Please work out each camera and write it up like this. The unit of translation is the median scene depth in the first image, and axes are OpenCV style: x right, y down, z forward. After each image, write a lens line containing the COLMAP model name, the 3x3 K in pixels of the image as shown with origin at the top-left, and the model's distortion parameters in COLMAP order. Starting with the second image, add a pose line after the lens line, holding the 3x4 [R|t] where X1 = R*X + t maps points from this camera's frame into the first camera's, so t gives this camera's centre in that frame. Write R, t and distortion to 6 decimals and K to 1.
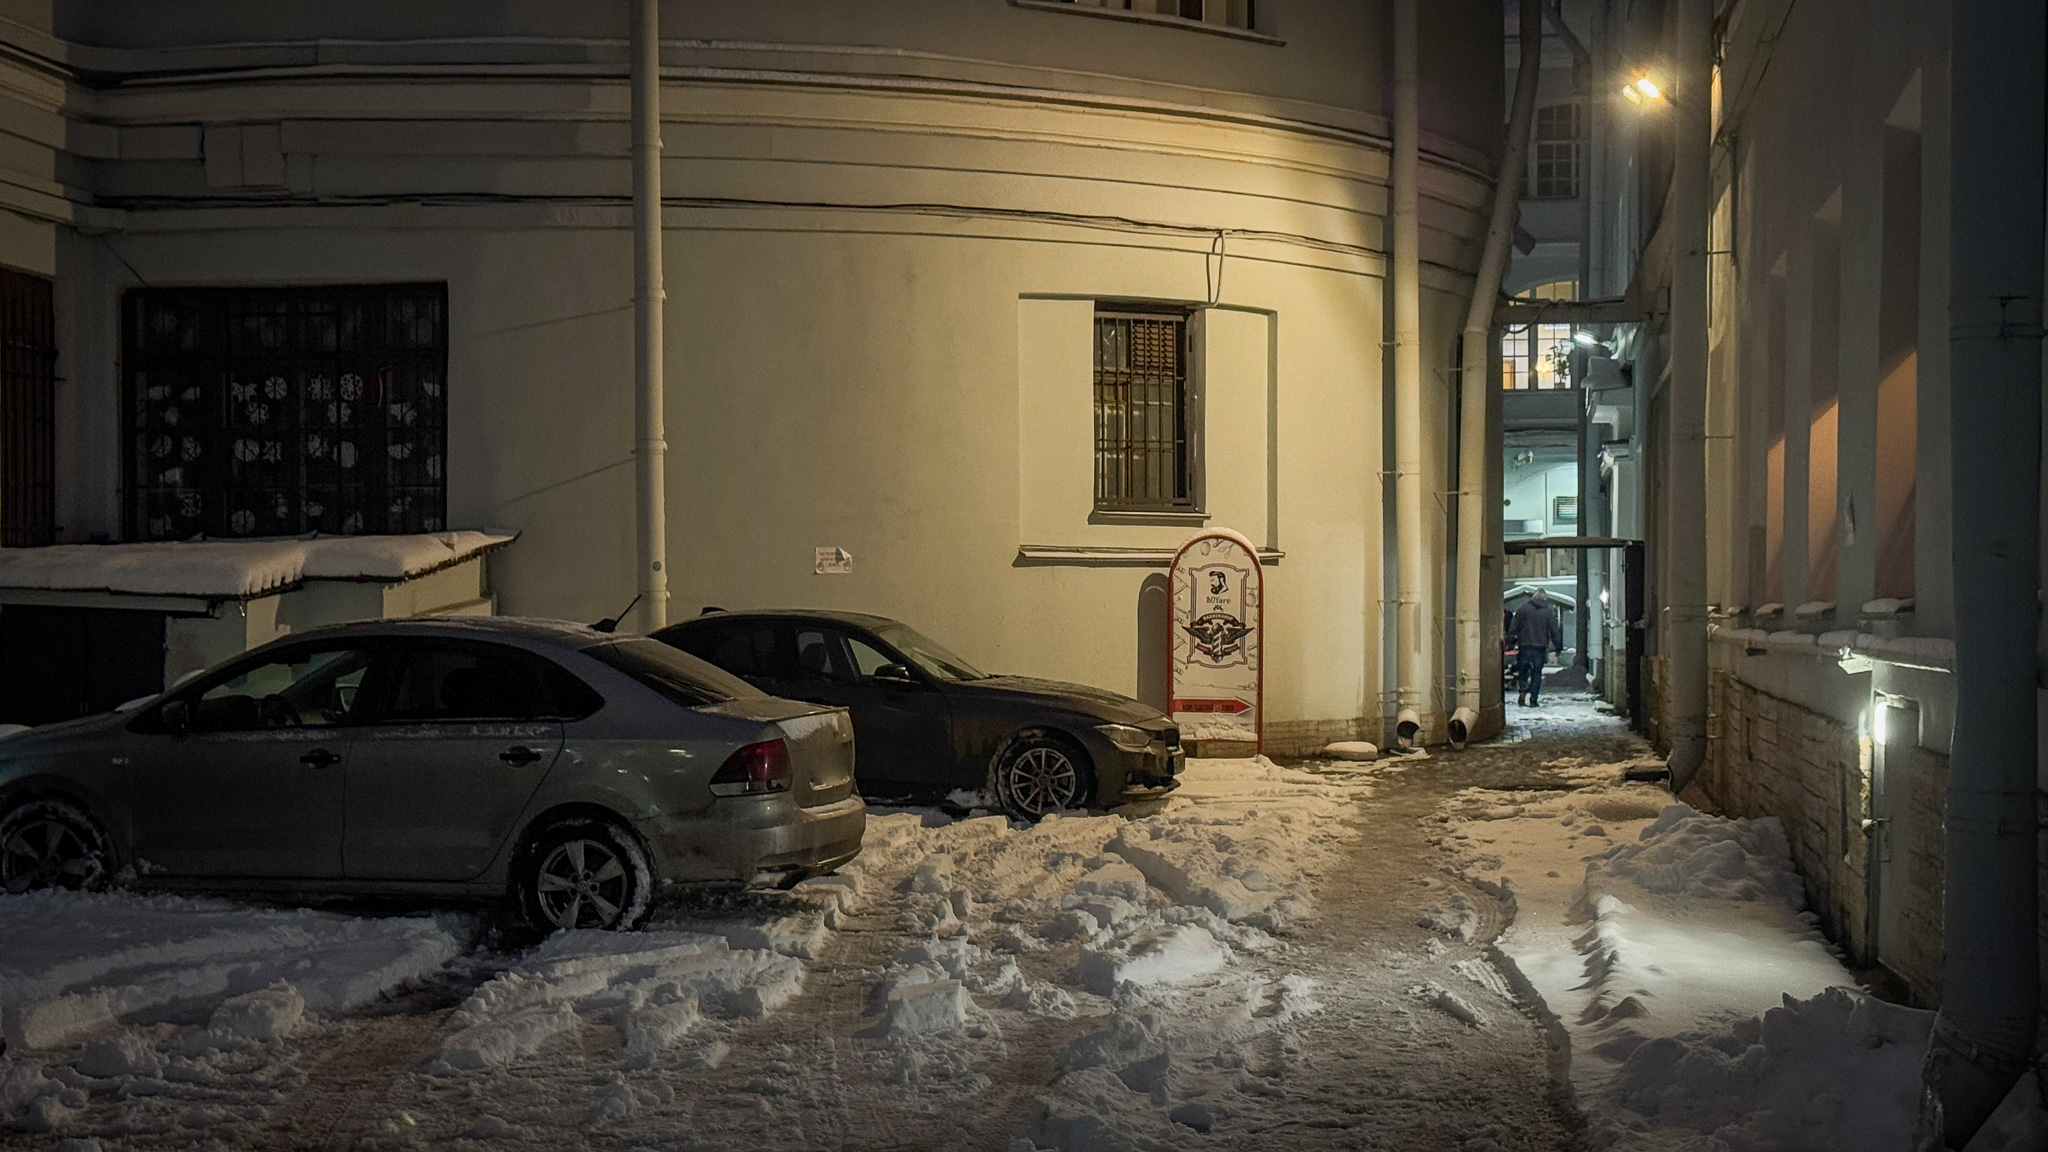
lens RADIAL K [[3011.4, 0, 1022.4], [0, 3011.4, 582.4], [0, 0, 1]] dist [0.113687, 0.000000]
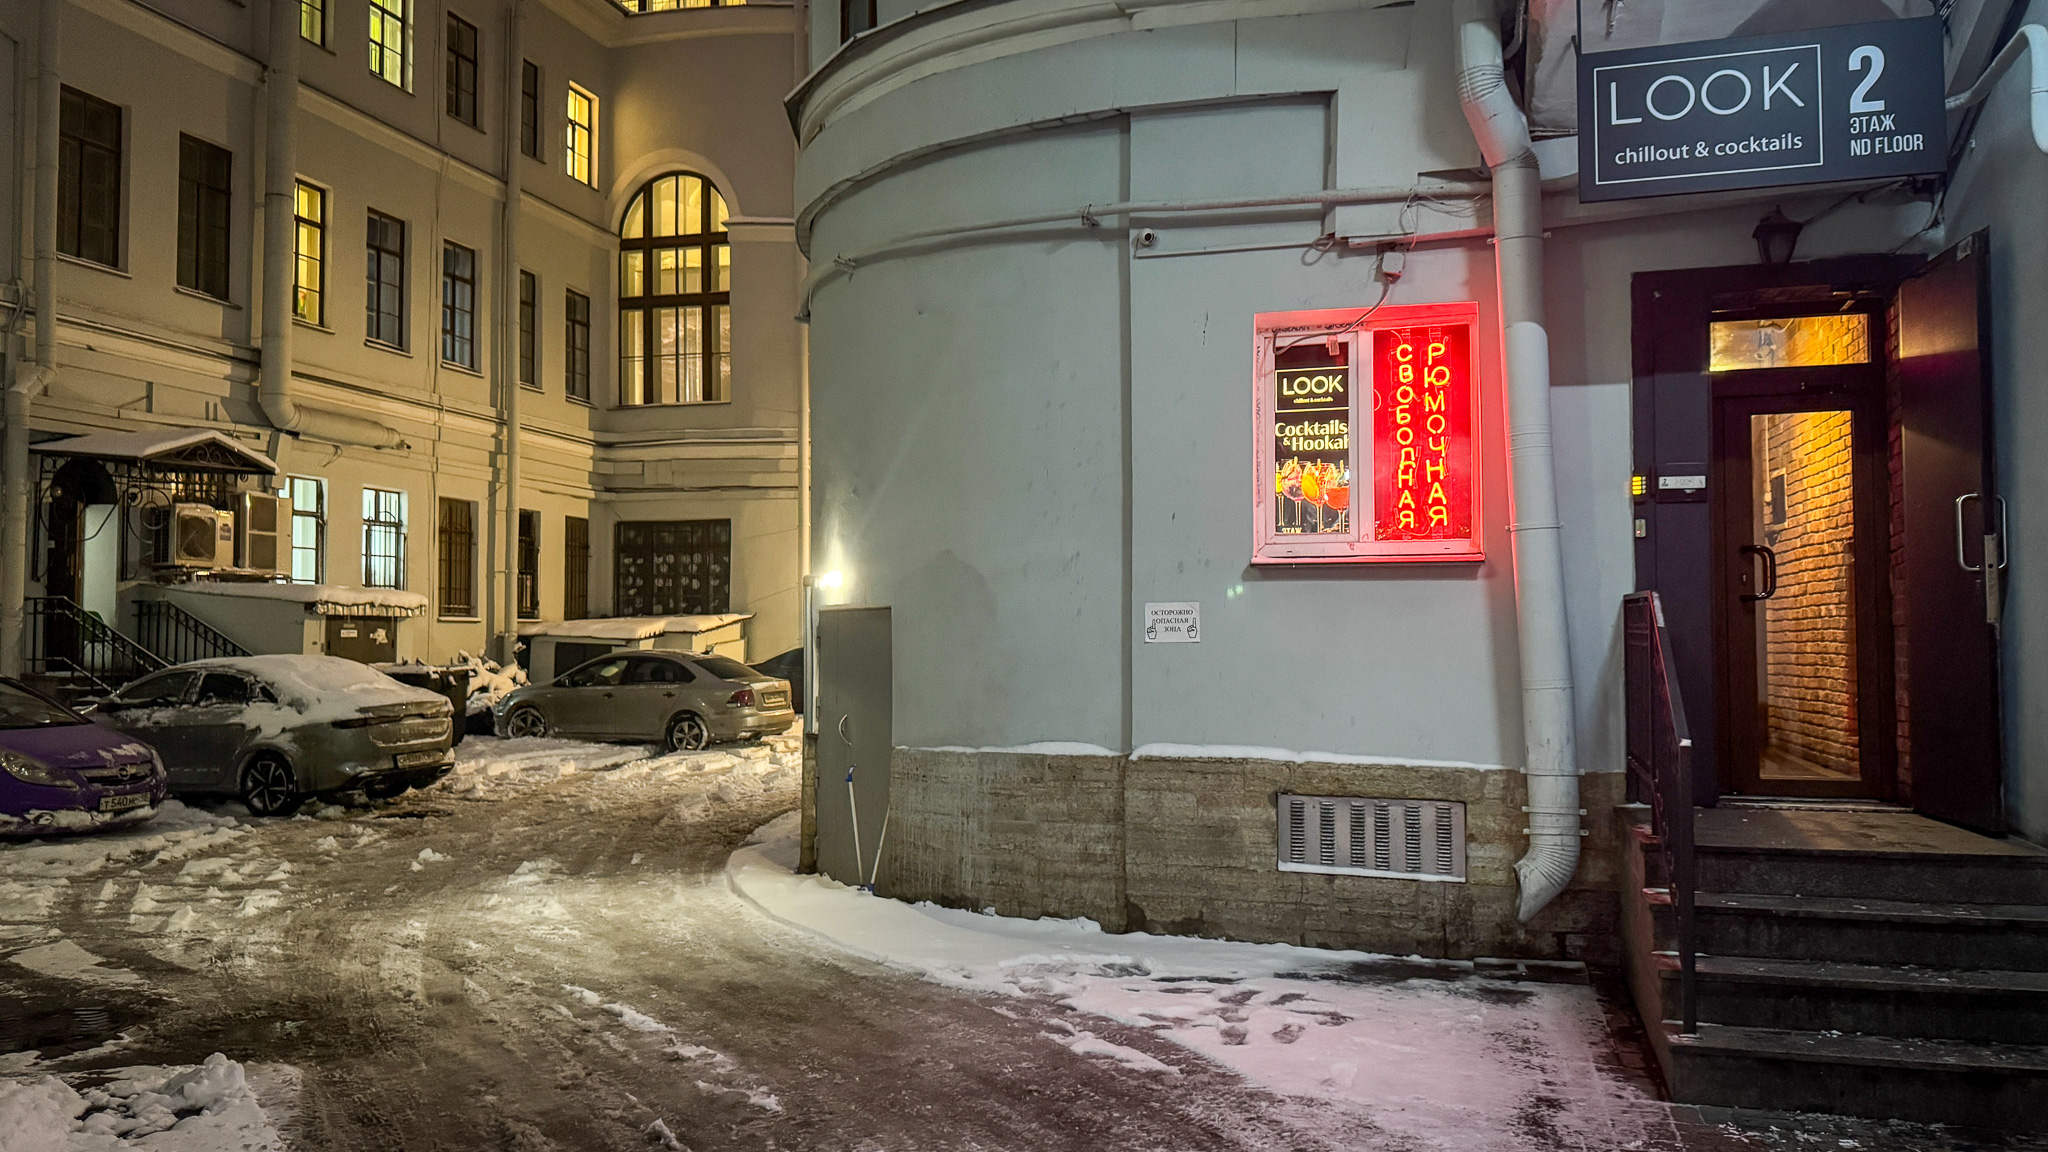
lens RADIAL K [[1398.7, 0, 1019.5], [0, 1398.7, 581.7], [0, 0, 1]] dist [0.003939, -0.002993]
pose [[0.997932, -0.001670, -0.064261, 0.142544], [-0.000310, 0.999526, -0.030783, -0.007021], [0.064282, 0.030739, 0.997458, -0.205950]]
